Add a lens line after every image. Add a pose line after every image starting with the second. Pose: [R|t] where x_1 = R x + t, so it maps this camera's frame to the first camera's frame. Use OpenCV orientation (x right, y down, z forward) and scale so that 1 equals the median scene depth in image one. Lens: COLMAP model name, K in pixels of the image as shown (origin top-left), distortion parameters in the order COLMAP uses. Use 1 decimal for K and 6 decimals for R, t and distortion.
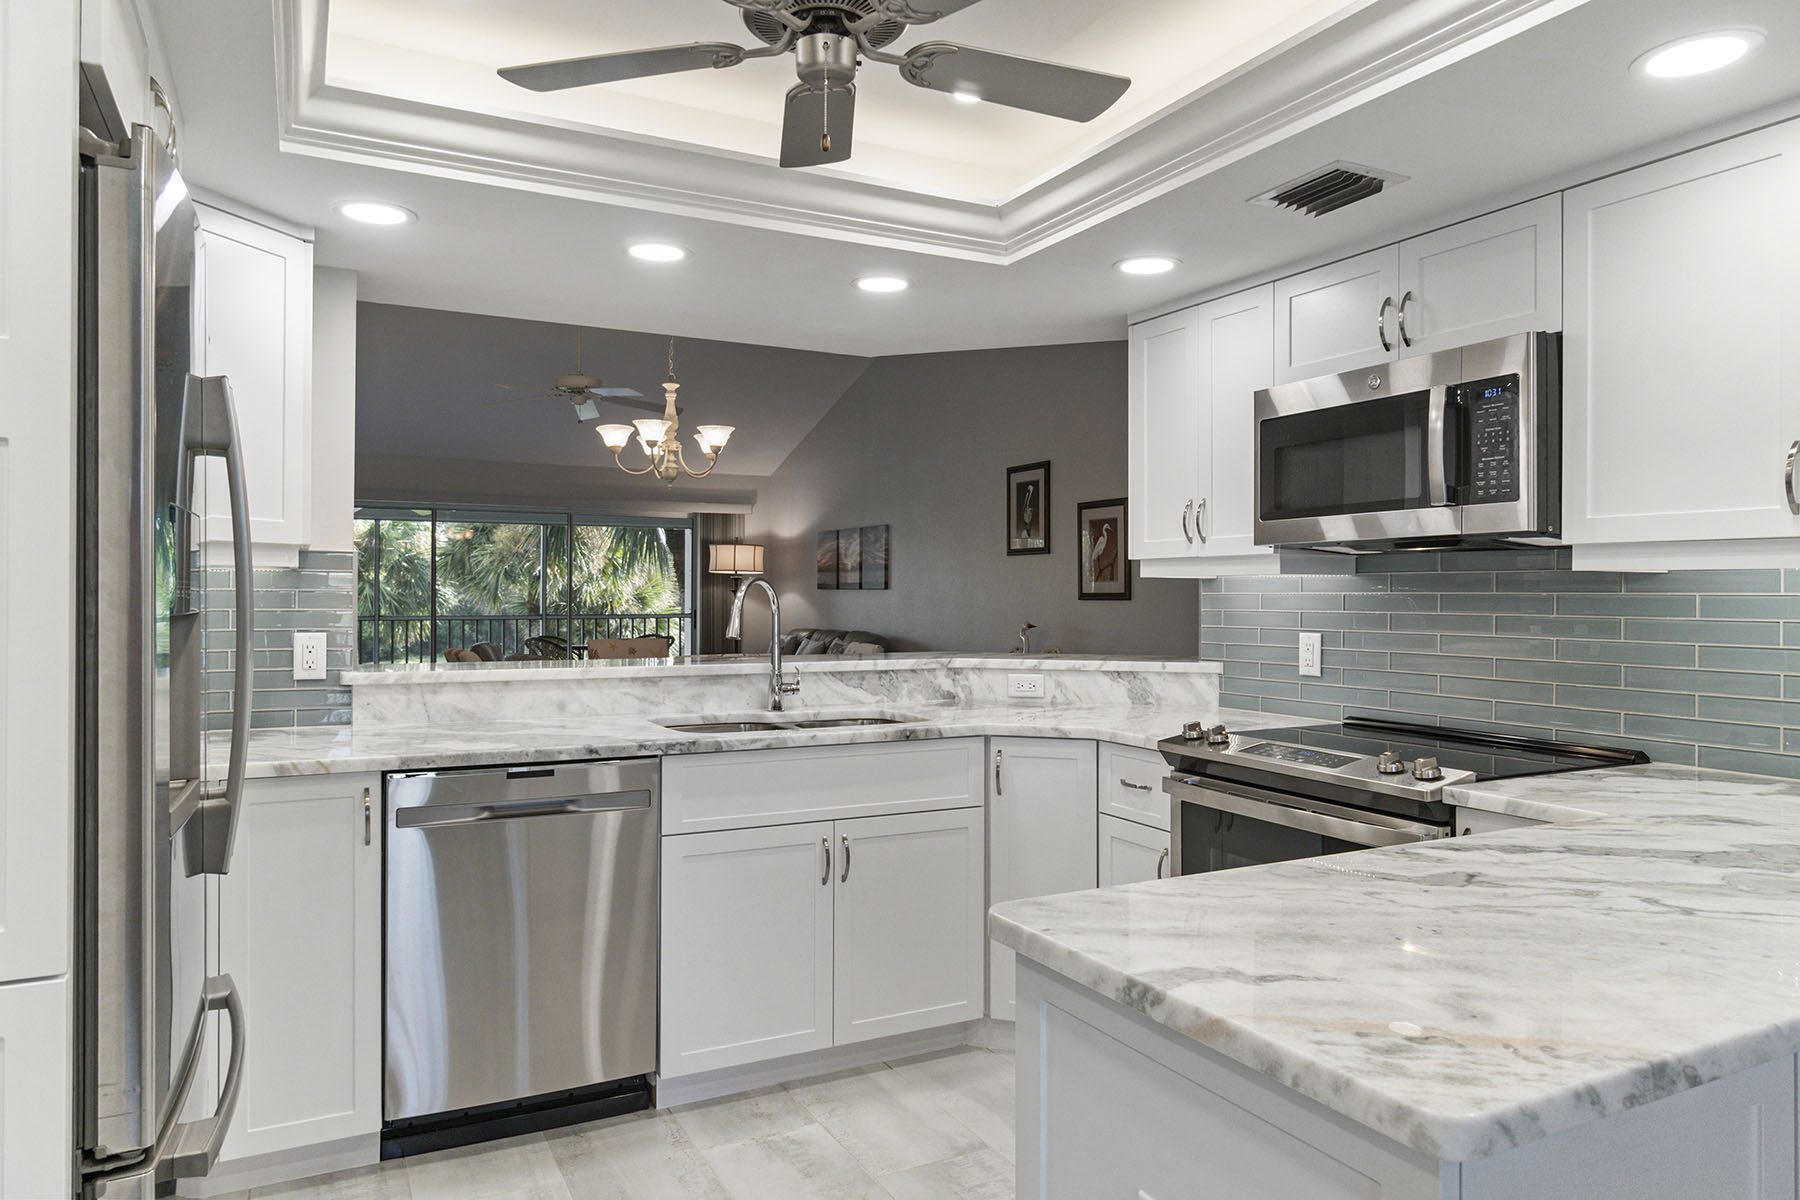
lens RADIAL K [[1150.1, 0, 899.8], [0, 1150.1, 545.5], [0, 0, 1]] dist [0.020593, -0.000031]
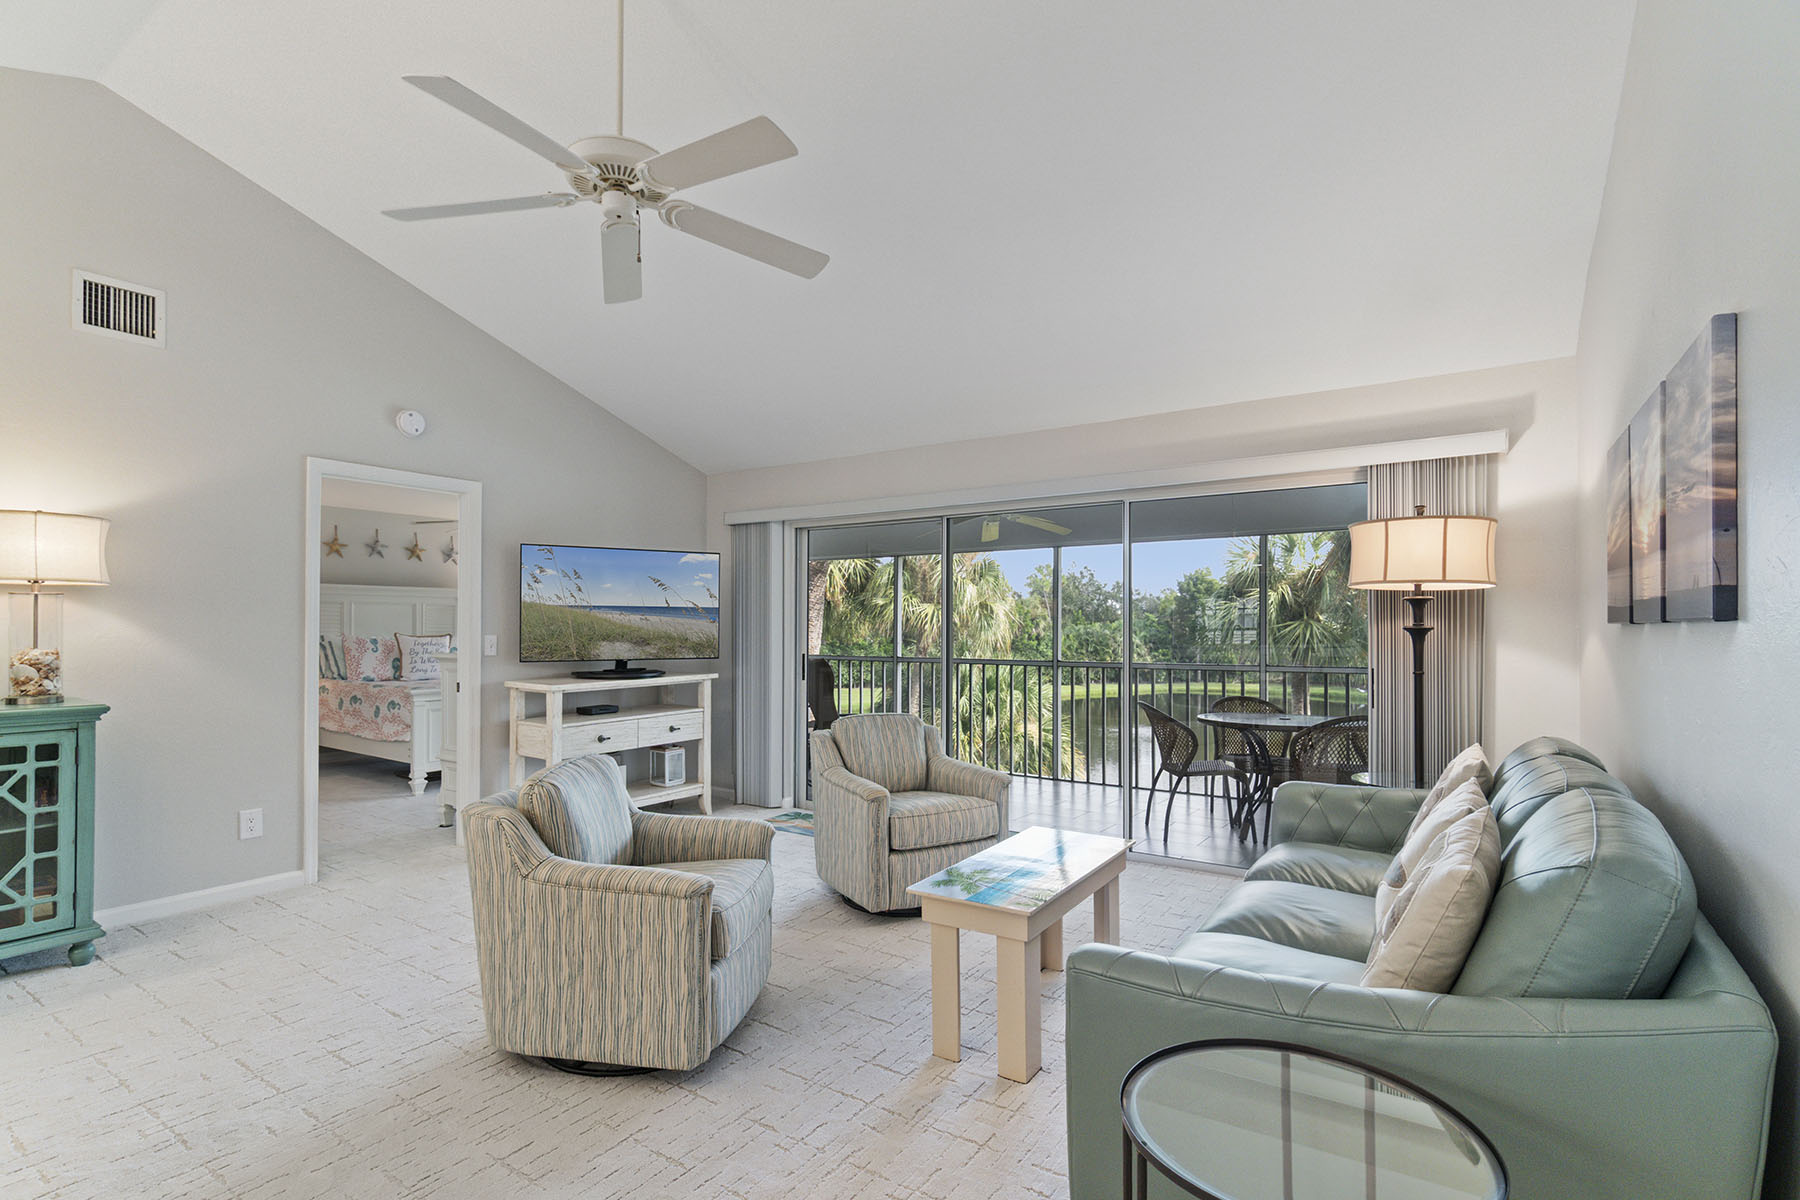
lens RADIAL K [[855.6, 0, 886.9], [0, 855.6, 625.6], [0, 0, 1]] dist [-0.004115, -0.000546]
pose [[0.470552, -0.007859, -0.882337, 0.134303], [0.037621, 0.999230, 0.011163, 0.079370], [0.881570, -0.038447, 0.470485, 1.957555]]
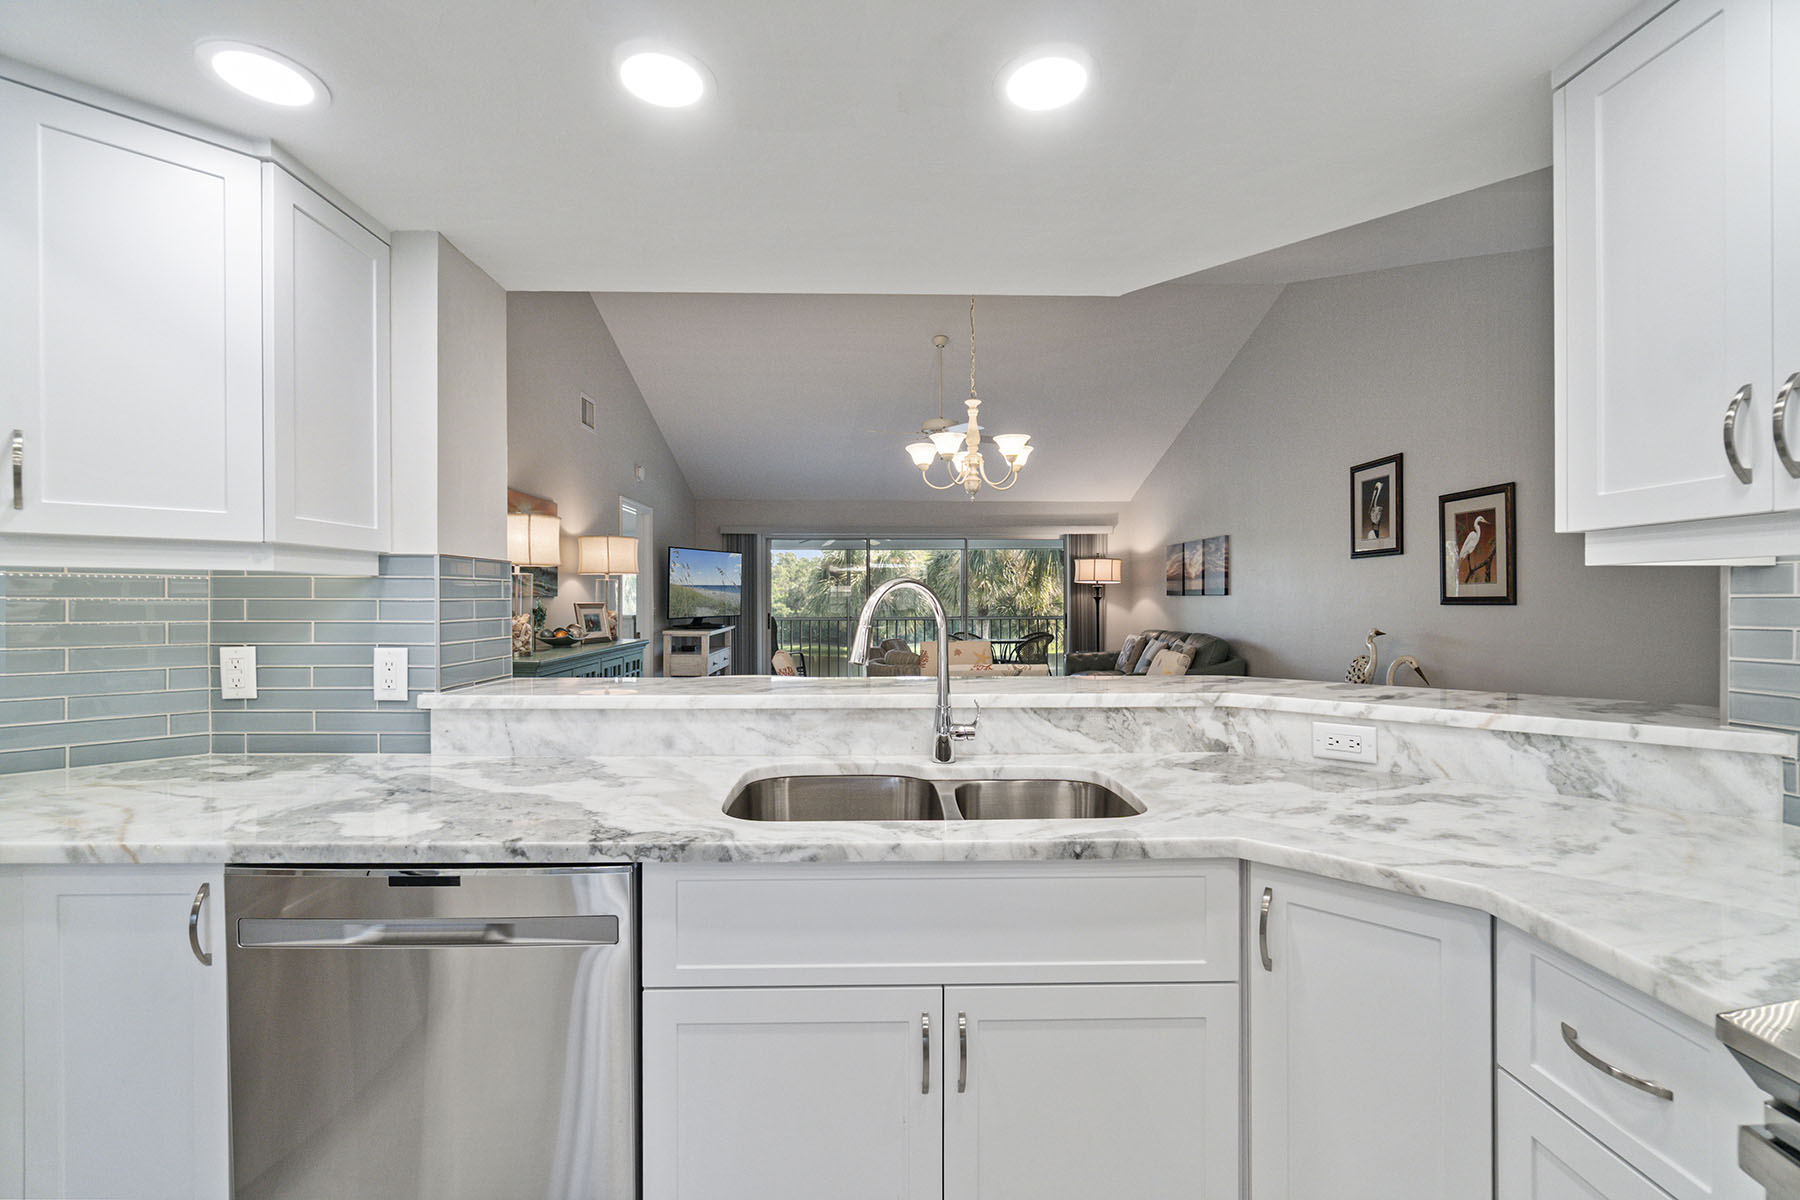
lens RADIAL K [[780.3, 0, 894.9], [0, 780.3, 595.9], [0, 0, 1]] dist [-0.006846, 0.000578]
pose [[0.897395, -0.008268, -0.441150, 0.077896], [0.024307, 0.999232, 0.030718, 0.021572], [0.440558, -0.038289, 0.896907, 0.510644]]
